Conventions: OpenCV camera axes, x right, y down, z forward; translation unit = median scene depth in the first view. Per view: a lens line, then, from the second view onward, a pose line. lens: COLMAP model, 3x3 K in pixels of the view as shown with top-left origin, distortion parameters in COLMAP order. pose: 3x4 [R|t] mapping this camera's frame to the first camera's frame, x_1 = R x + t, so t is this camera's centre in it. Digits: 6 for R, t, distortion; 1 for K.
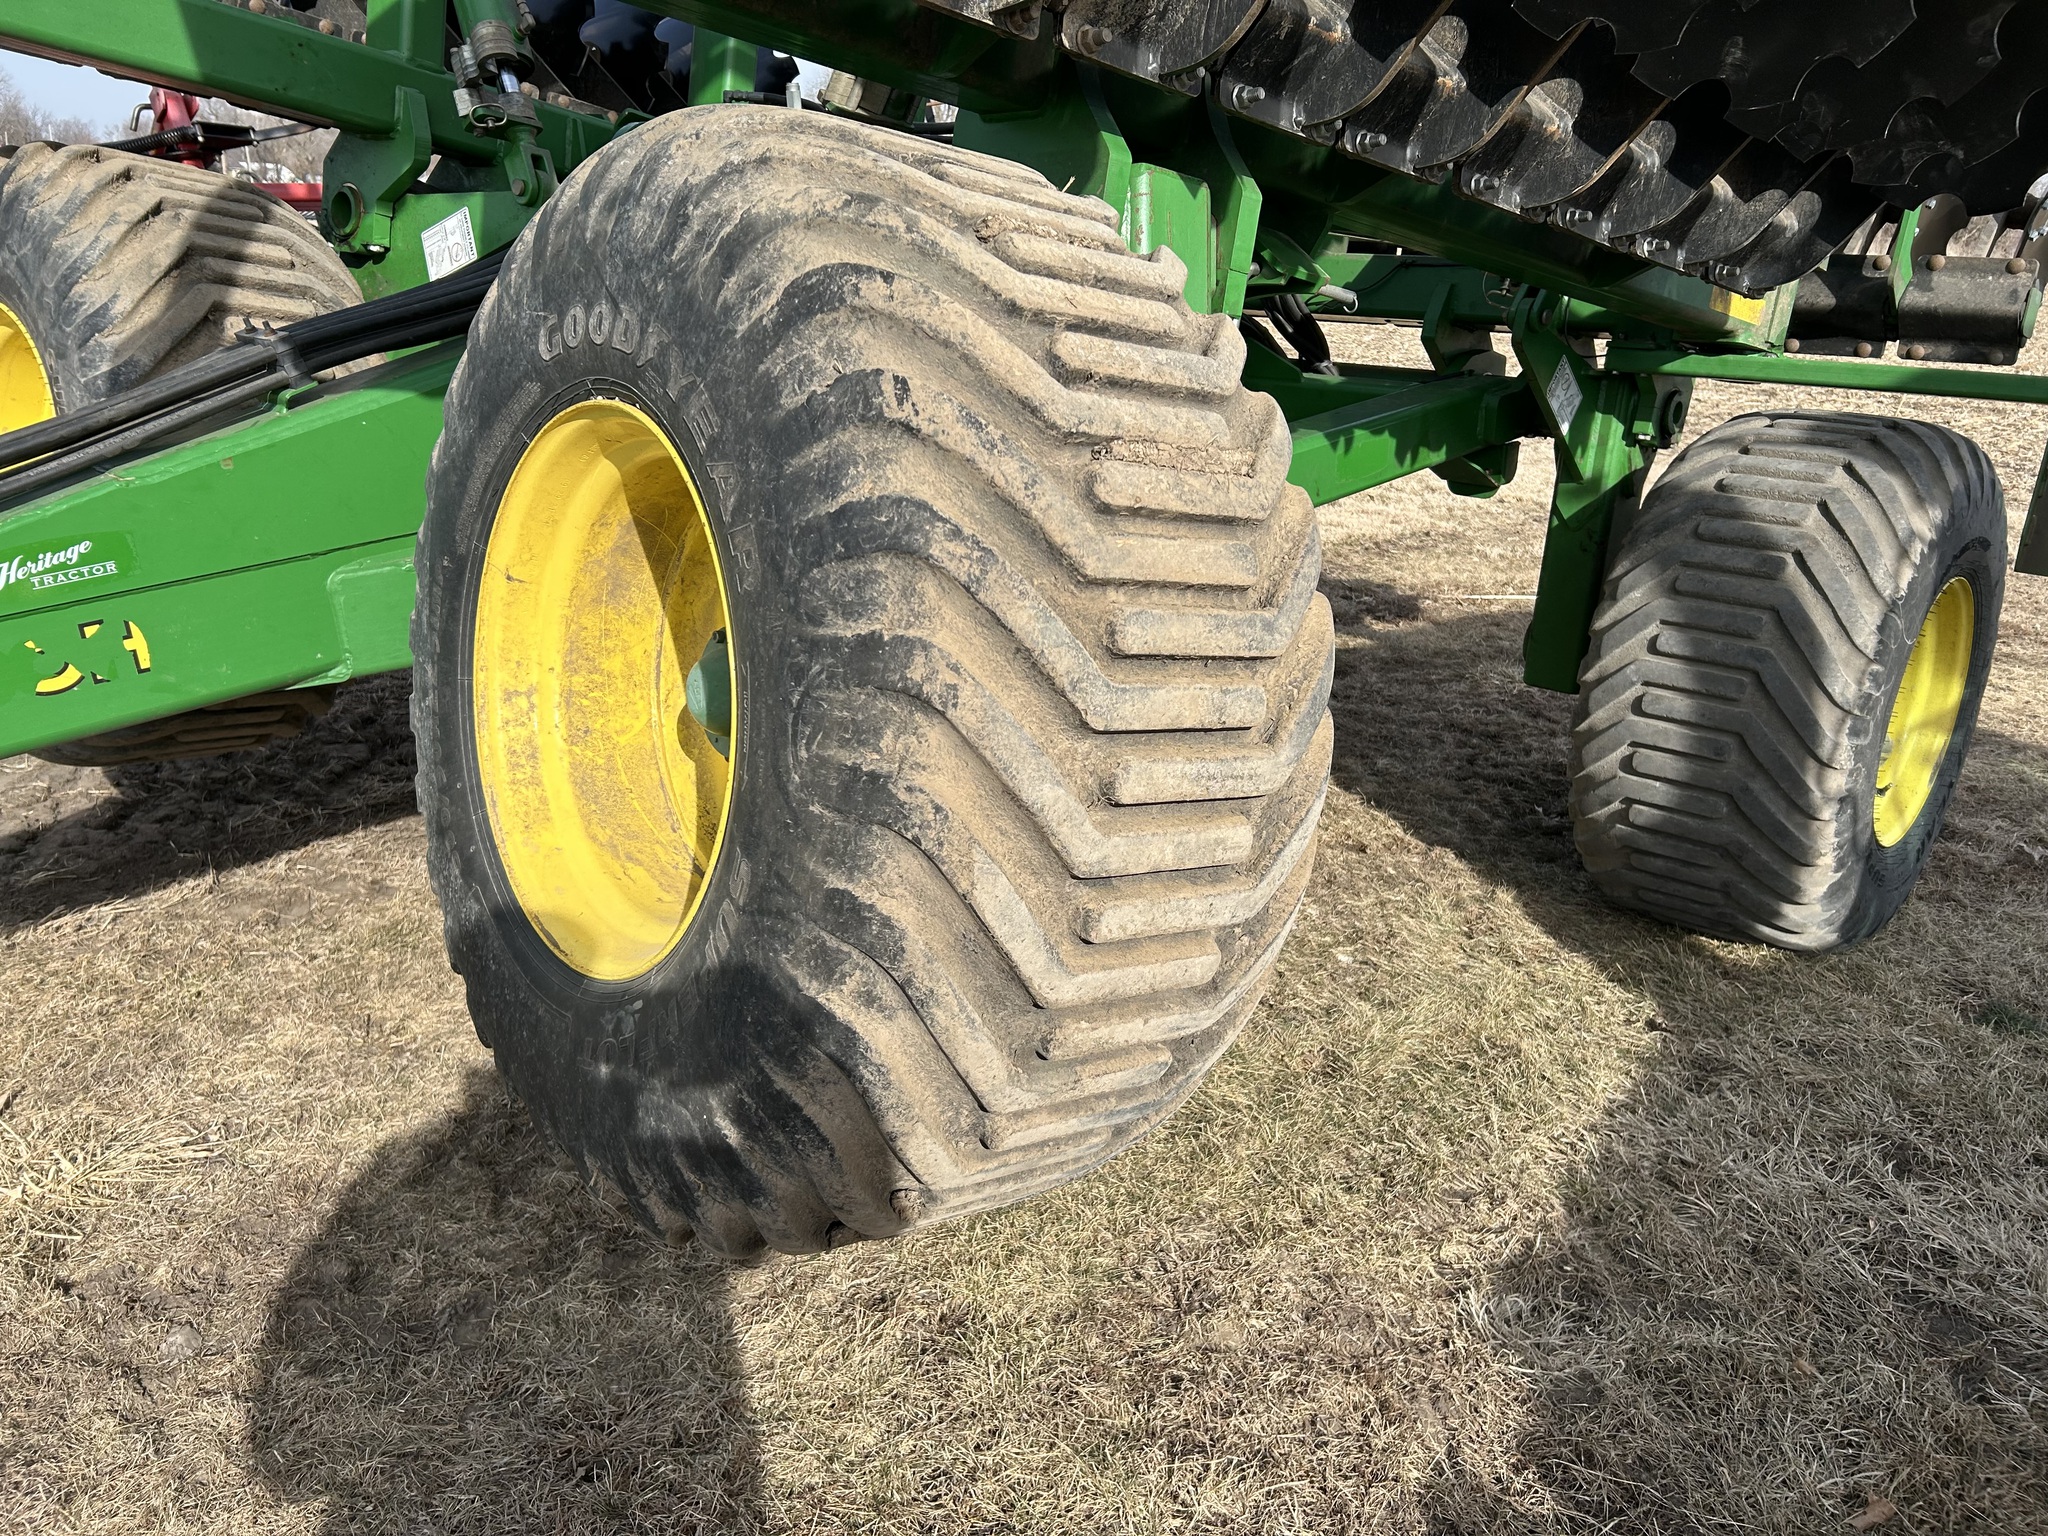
lens RADIAL K [[1547.5, 0, 1026.3], [0, 1547.5, 767.4], [0, 0, 1]] dist [0.045519, -0.047171]
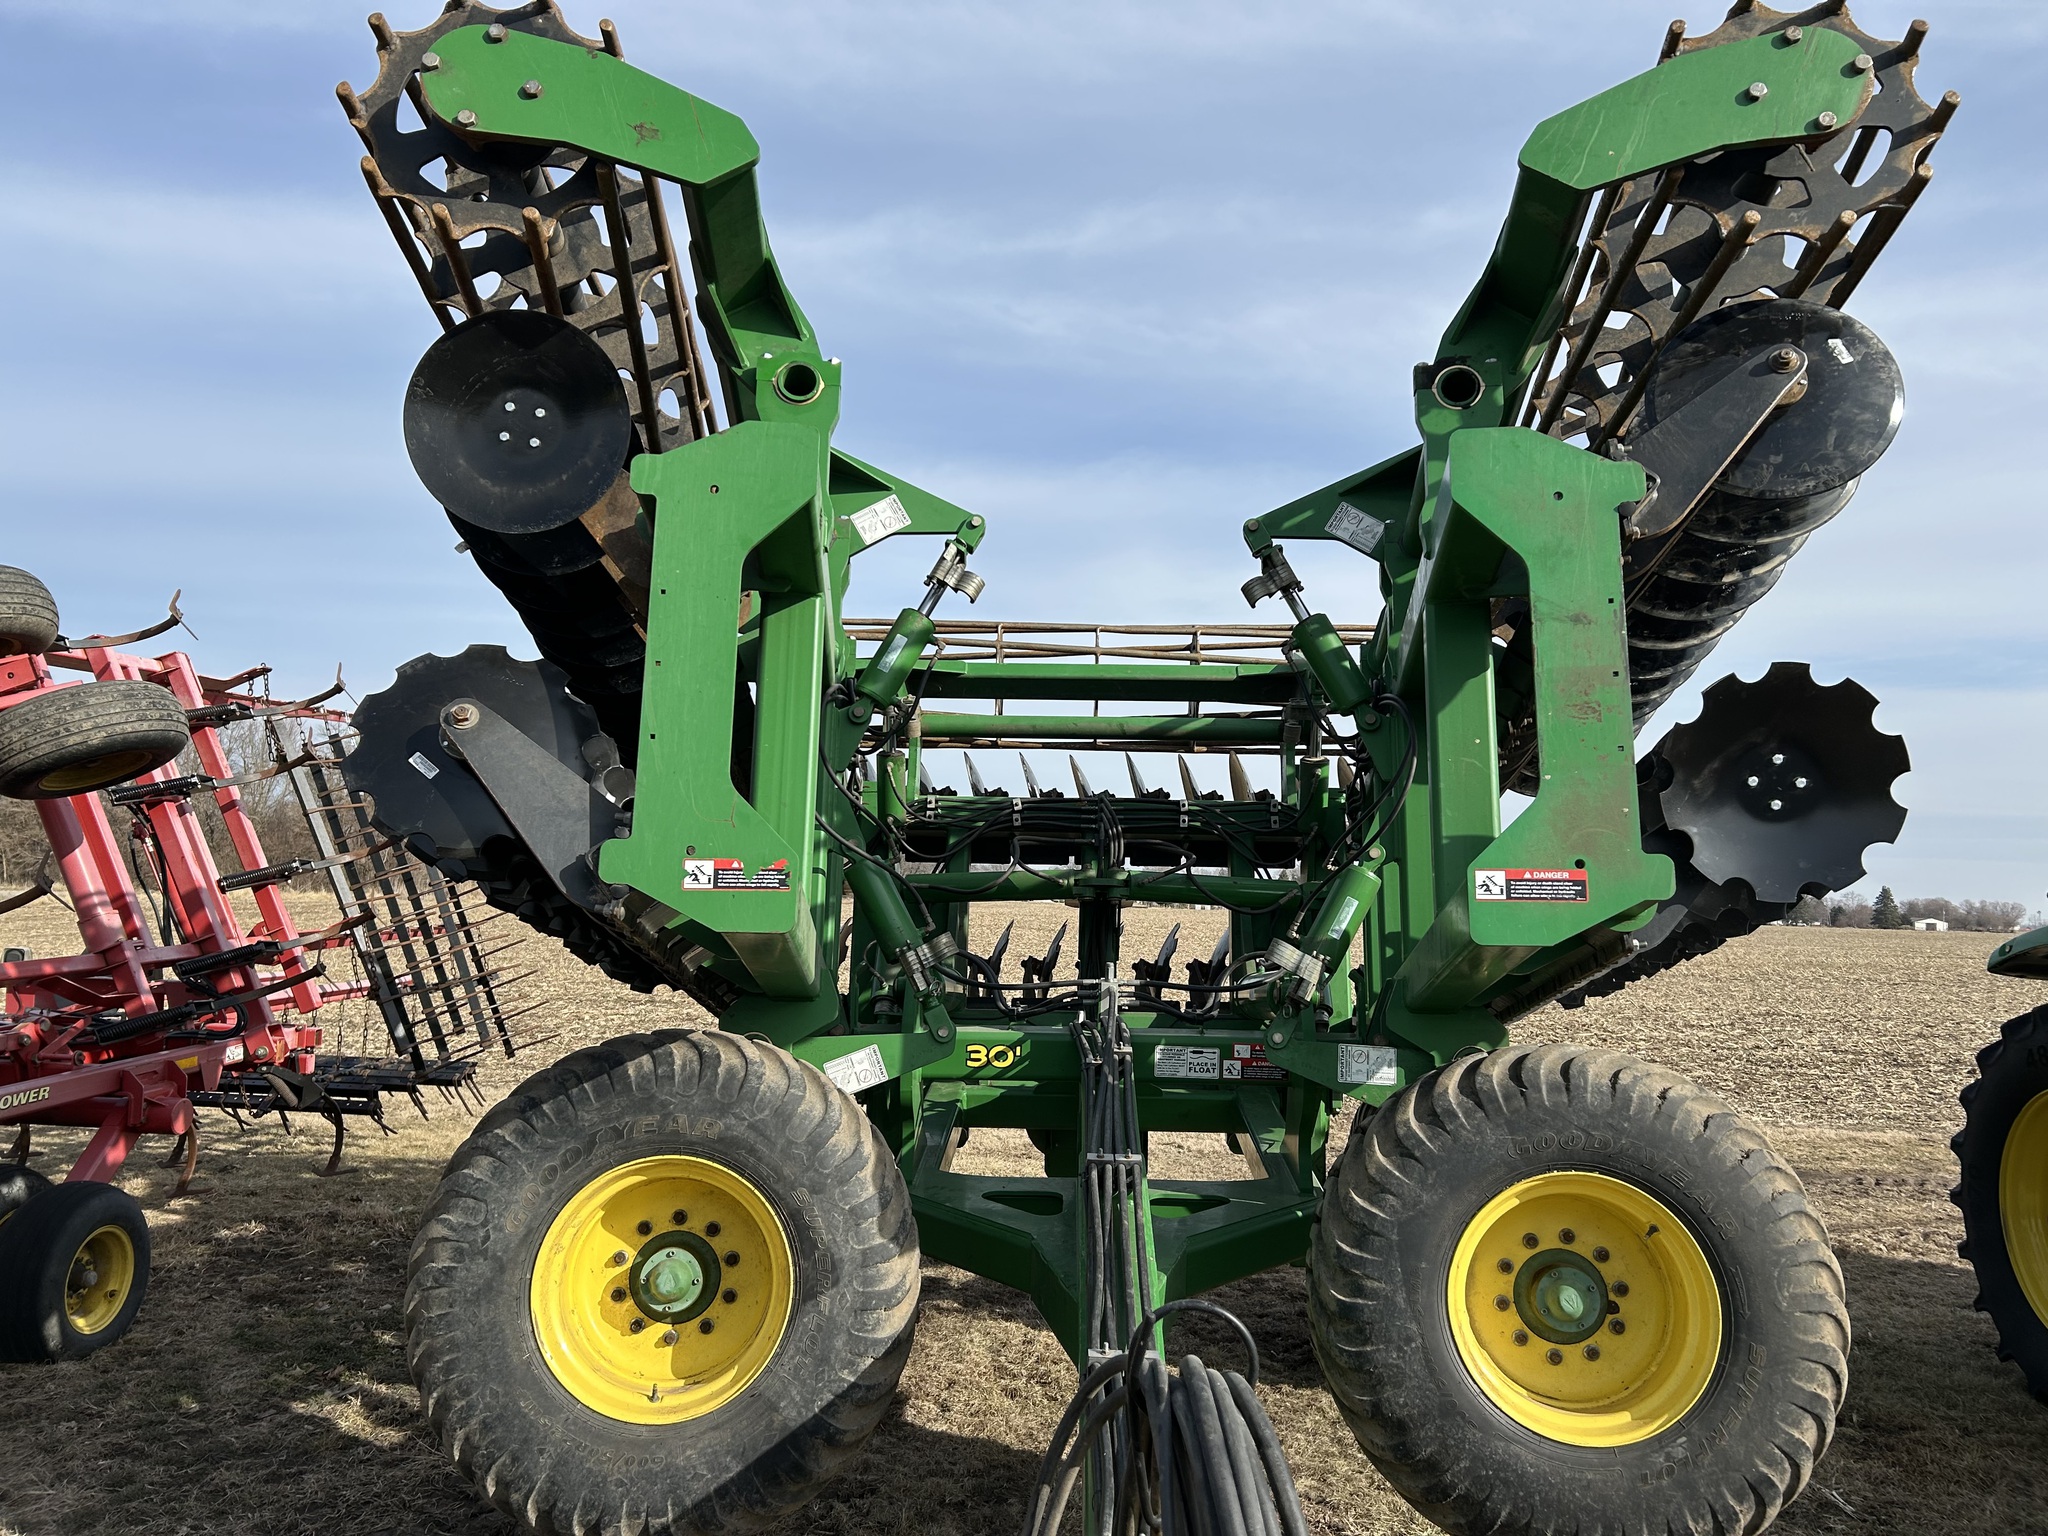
lens RADIAL K [[1547.5, 0, 1032.0], [0, 1547.5, 781.3], [0, 0, 1]] dist [0.045519, -0.047171]
pose [[0.741516, 0.030628, 0.670236, -1.292675], [0.224016, 0.930329, -0.290354, -0.149548], [-0.632433, 0.365446, 0.682992, -0.156129]]
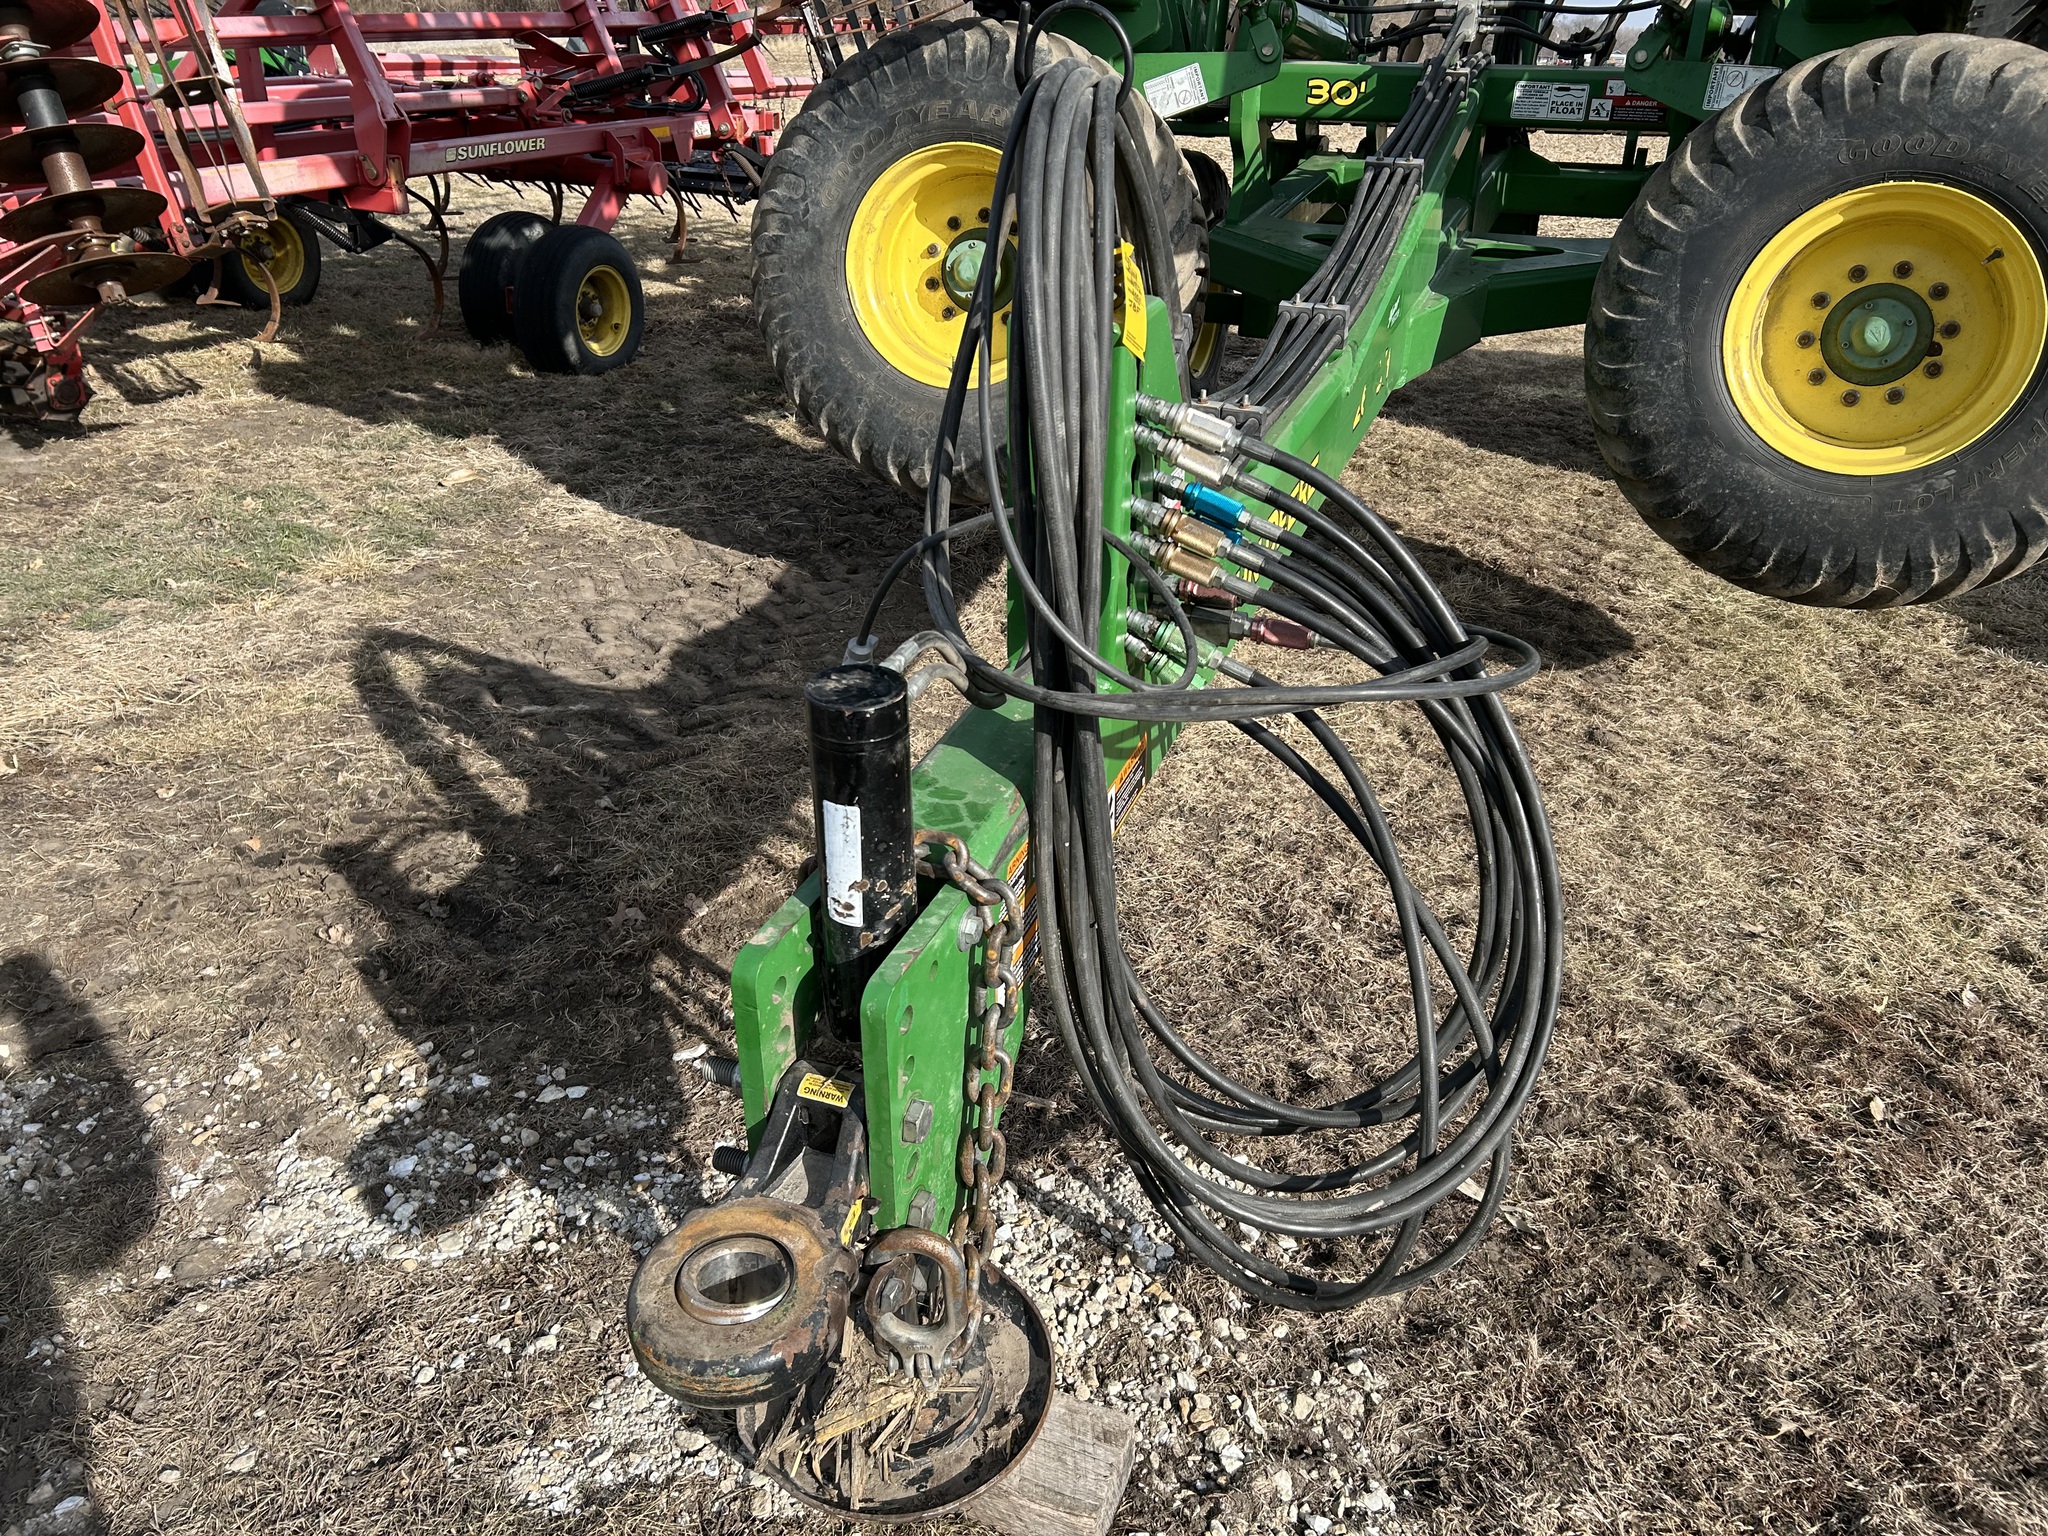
lens RADIAL K [[1547.5, 0, 1012.4], [0, 1547.5, 761.7], [0, 0, 1]] dist [0.045519, -0.047171]
pose [[0.924176, -0.163361, 0.345270, -1.163400], [0.125409, 0.983591, 0.129697, 0.053288], [-0.360792, -0.076563, 0.929498, -0.291209]]
